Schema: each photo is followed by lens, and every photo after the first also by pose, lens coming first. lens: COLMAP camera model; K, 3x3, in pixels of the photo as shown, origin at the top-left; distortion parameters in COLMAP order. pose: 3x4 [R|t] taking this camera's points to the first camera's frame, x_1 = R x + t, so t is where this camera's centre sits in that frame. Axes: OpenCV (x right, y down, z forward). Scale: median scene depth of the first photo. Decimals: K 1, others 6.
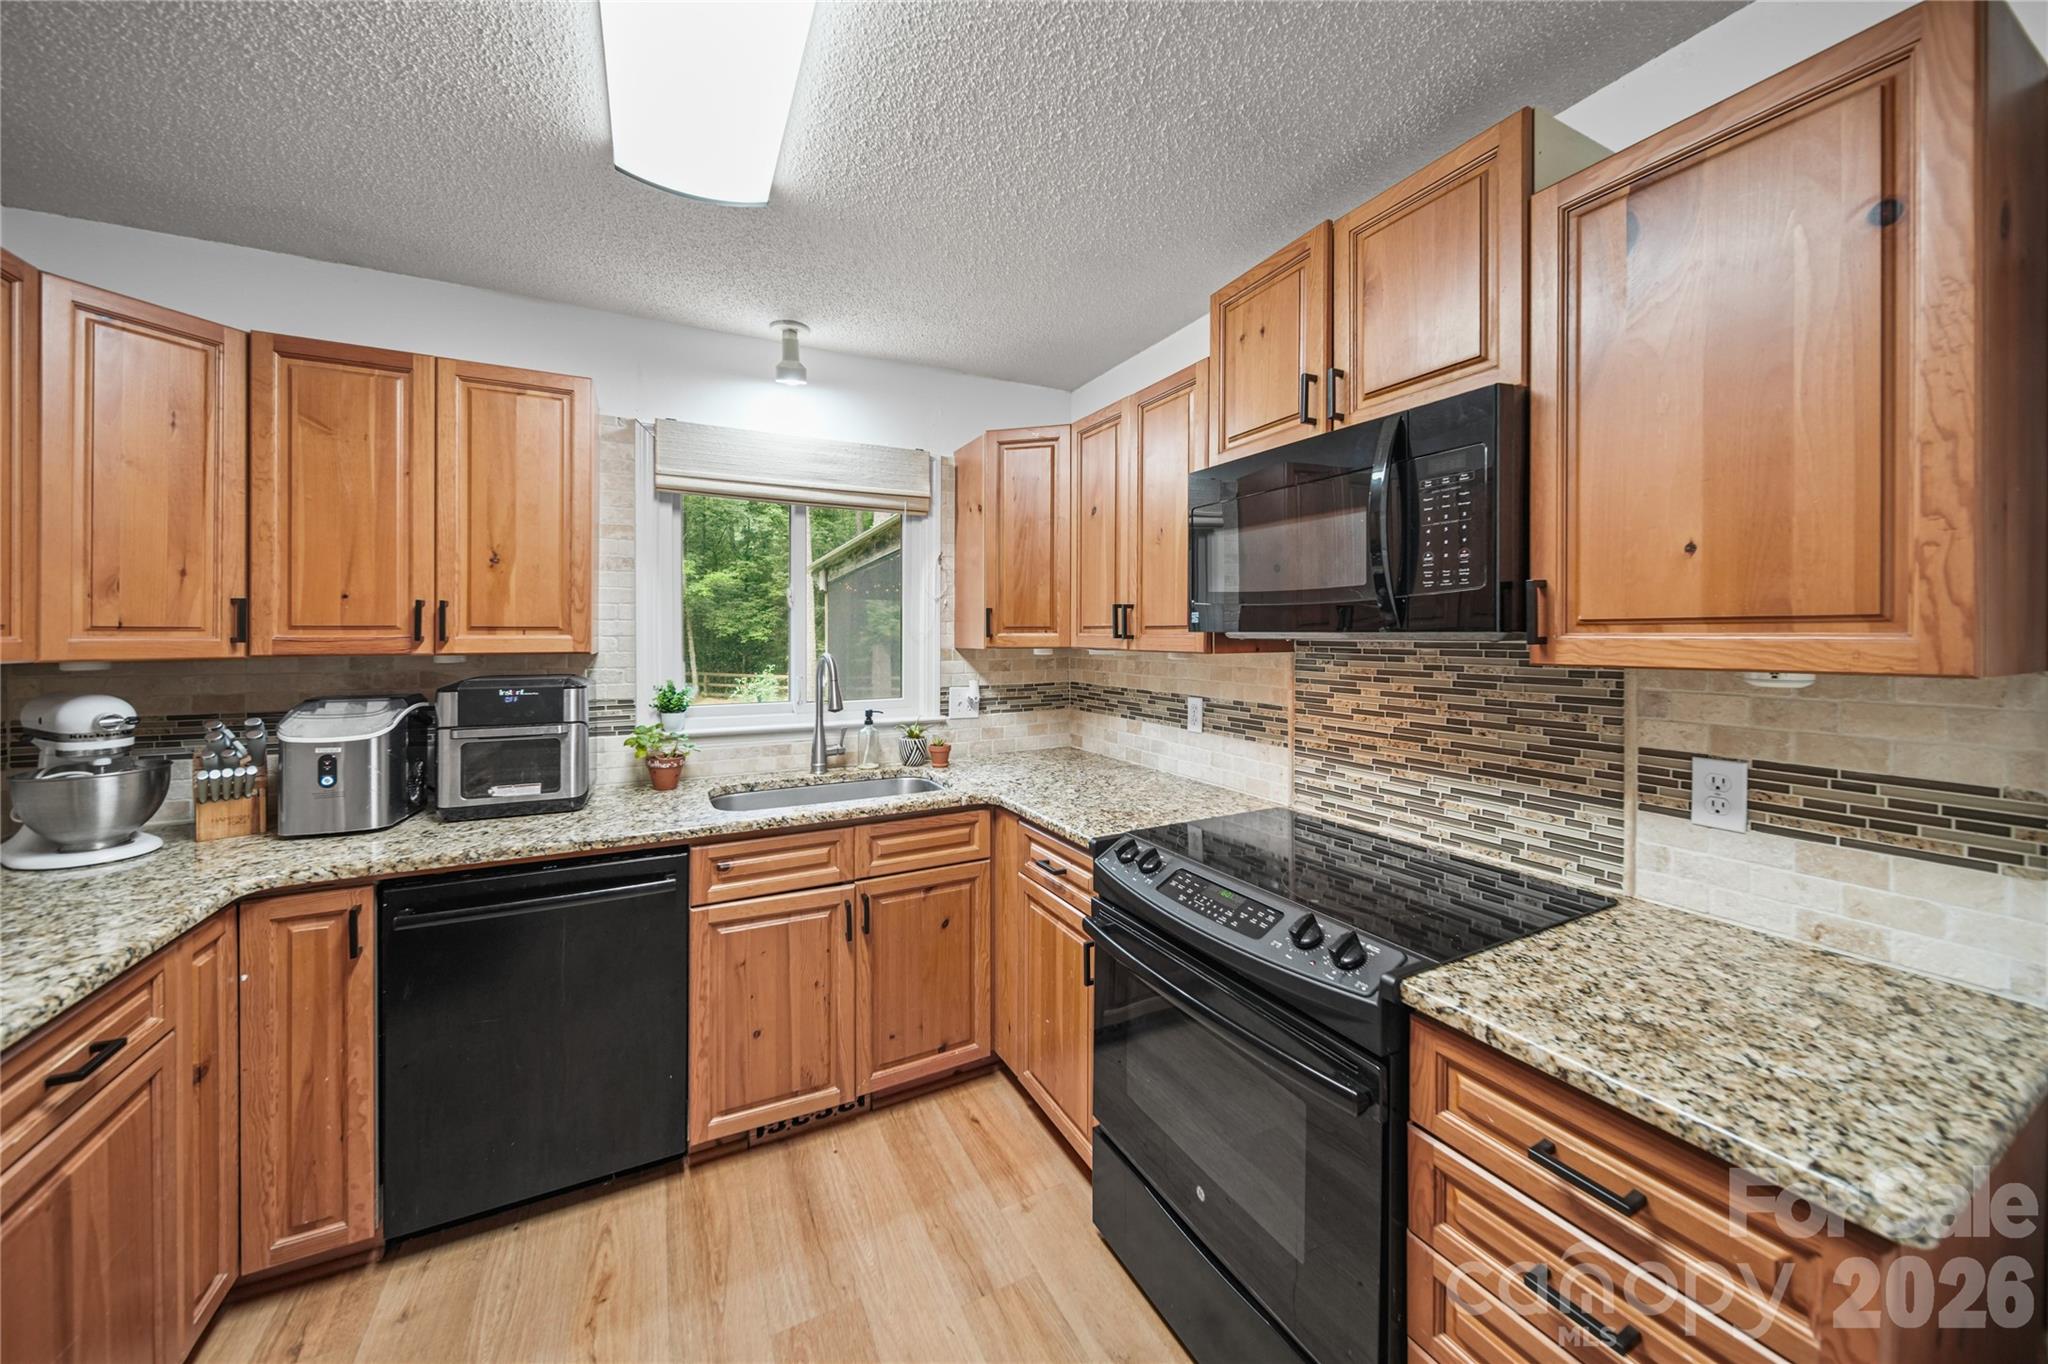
lens RADIAL K [[718.8, 0, 1013.3], [0, 718.8, 635.7], [0, 0, 1]] dist [0.000246, -0.000574]
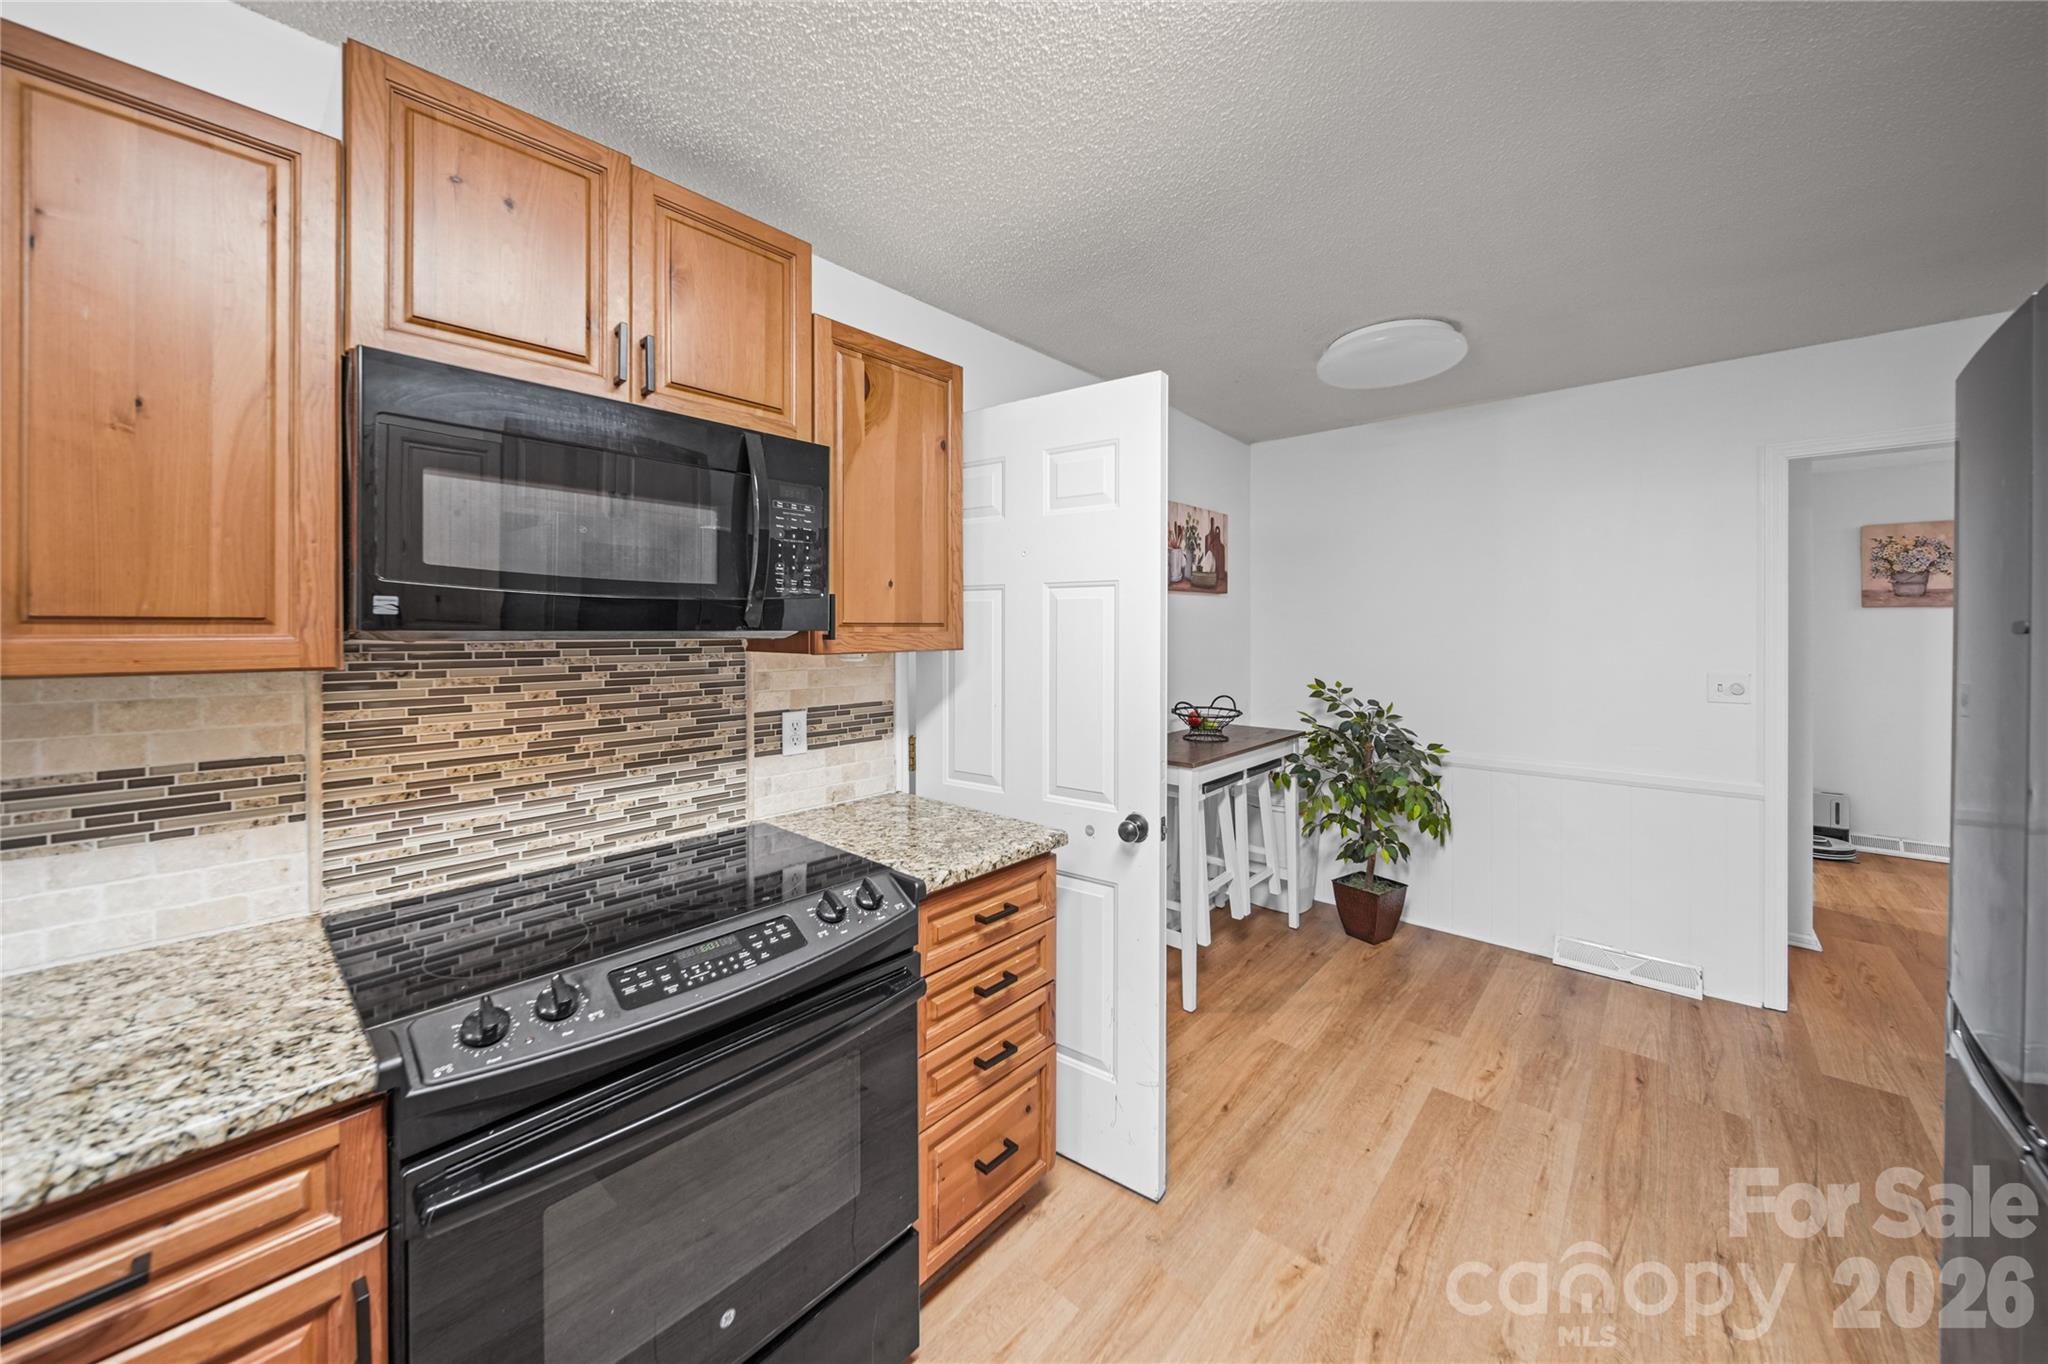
lens RADIAL K [[718.8, 0, 1044.1], [0, 718.8, 636.5], [0, 0, 1]] dist [0.000246, -0.000574]
pose [[-0.371007, -0.006444, 0.928608, -0.544033], [0.005081, 0.999947, 0.008969, -0.003417], [-0.928616, 0.008046, -0.370955, 0.837590]]
